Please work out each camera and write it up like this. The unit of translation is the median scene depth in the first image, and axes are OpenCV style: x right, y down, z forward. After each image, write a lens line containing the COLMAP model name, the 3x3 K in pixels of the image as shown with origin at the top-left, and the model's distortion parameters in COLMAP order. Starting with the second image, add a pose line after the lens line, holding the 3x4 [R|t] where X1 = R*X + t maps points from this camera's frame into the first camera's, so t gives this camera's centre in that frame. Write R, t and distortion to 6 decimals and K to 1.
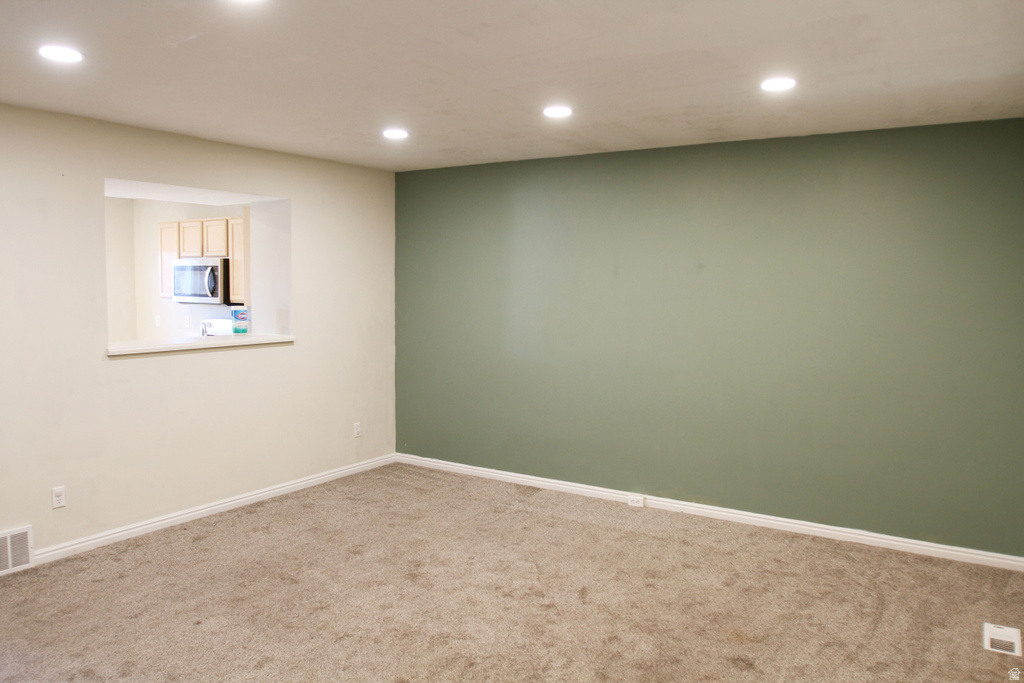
lens RADIAL K [[757.9, 0, 511.1], [0, 757.9, 344.0], [0, 0, 1]] dist [-0.090156, 0.050873]
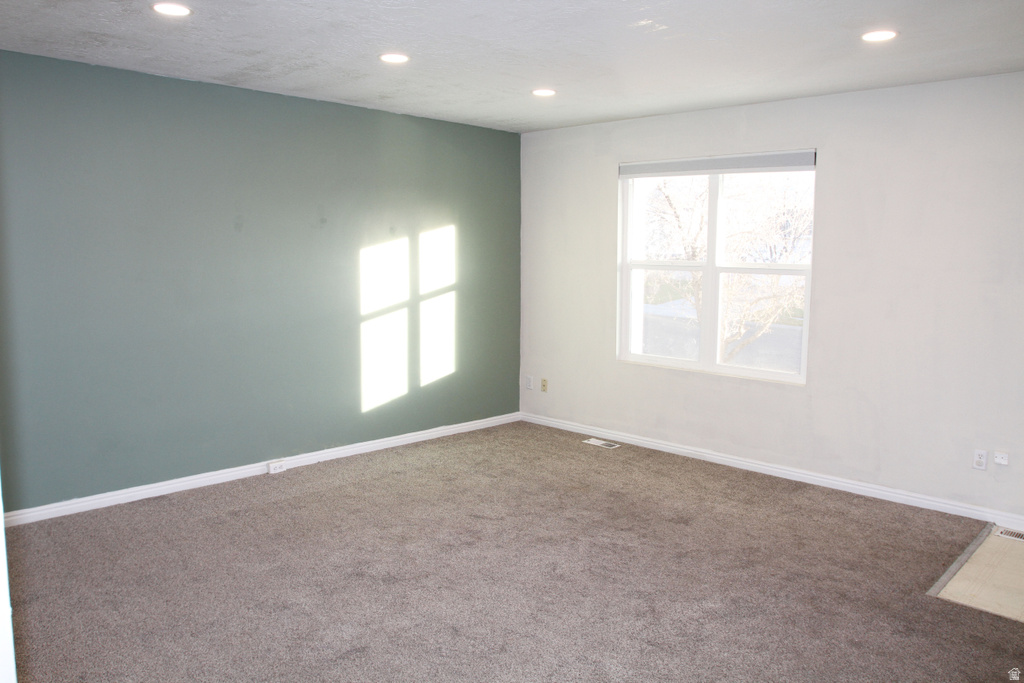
lens RADIAL K [[757.9, 0, 512.4], [0, 757.9, 343.4], [0, 0, 1]] dist [-0.090156, 0.050873]
pose [[0.195278, -0.126430, 0.972565, -0.934823], [0.068170, 0.991007, 0.115140, -0.048766], [-0.978376, 0.043816, 0.202141, 0.704597]]
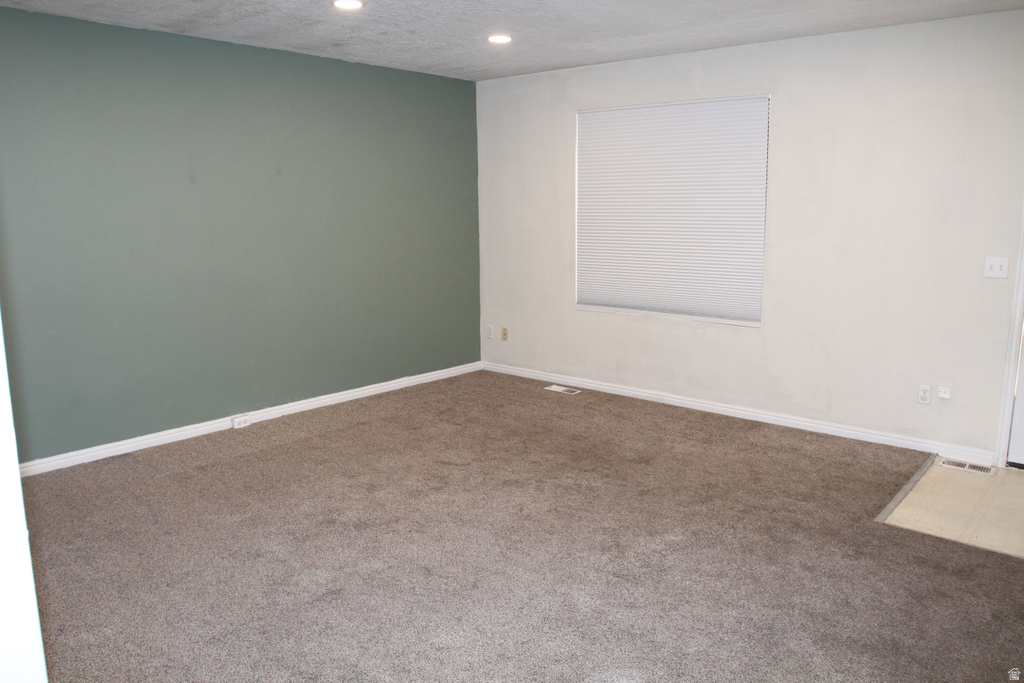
lens RADIAL K [[757.9, 0, 512.3], [0, 757.9, 344.1], [0, 0, 1]] dist [-0.090156, 0.050873]
pose [[0.137250, -0.191377, 0.971873, -0.950301], [0.082290, 0.979970, 0.181351, -0.043455], [-0.987112, 0.055085, 0.150249, 0.709415]]
